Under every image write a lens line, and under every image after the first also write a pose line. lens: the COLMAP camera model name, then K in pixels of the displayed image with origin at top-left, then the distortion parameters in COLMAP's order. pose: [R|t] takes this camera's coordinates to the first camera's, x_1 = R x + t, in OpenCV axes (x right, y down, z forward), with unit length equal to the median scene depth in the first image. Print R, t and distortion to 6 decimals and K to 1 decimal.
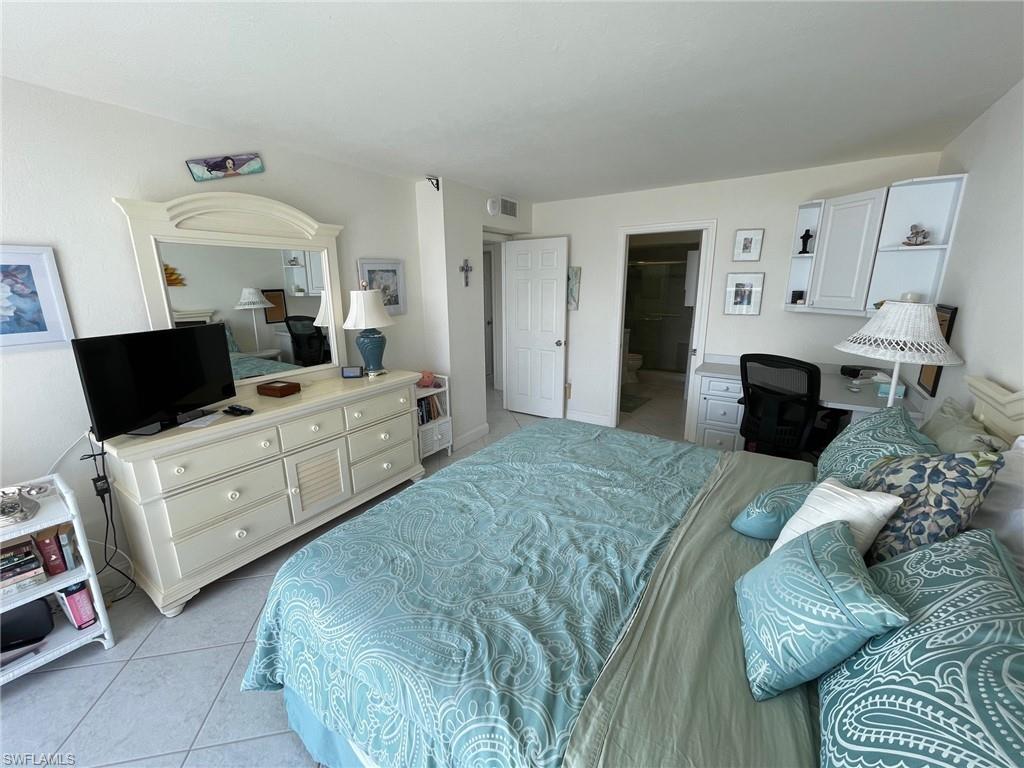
lens RADIAL K [[412.9, 0, 512.0], [0, 412.9, 384.0], [0, 0, 1]] dist [-0.001656, -0.000299]
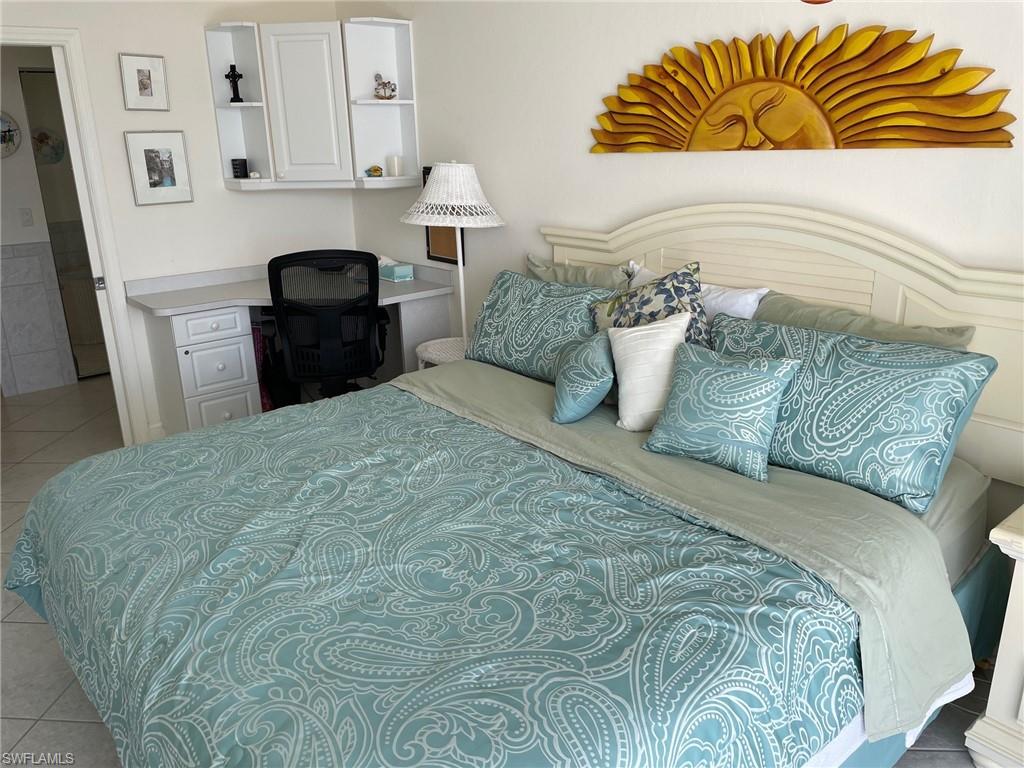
lens RADIAL K [[778.5, 0, 509.2], [0, 778.5, 367.2], [0, 0, 1]] dist [0.068025, -0.002466]
pose [[0.271261, -0.271582, 0.923397, -1.047492], [0.255242, 0.945316, 0.203047, -0.132628], [-0.928046, 0.180611, 0.325746, 0.574279]]
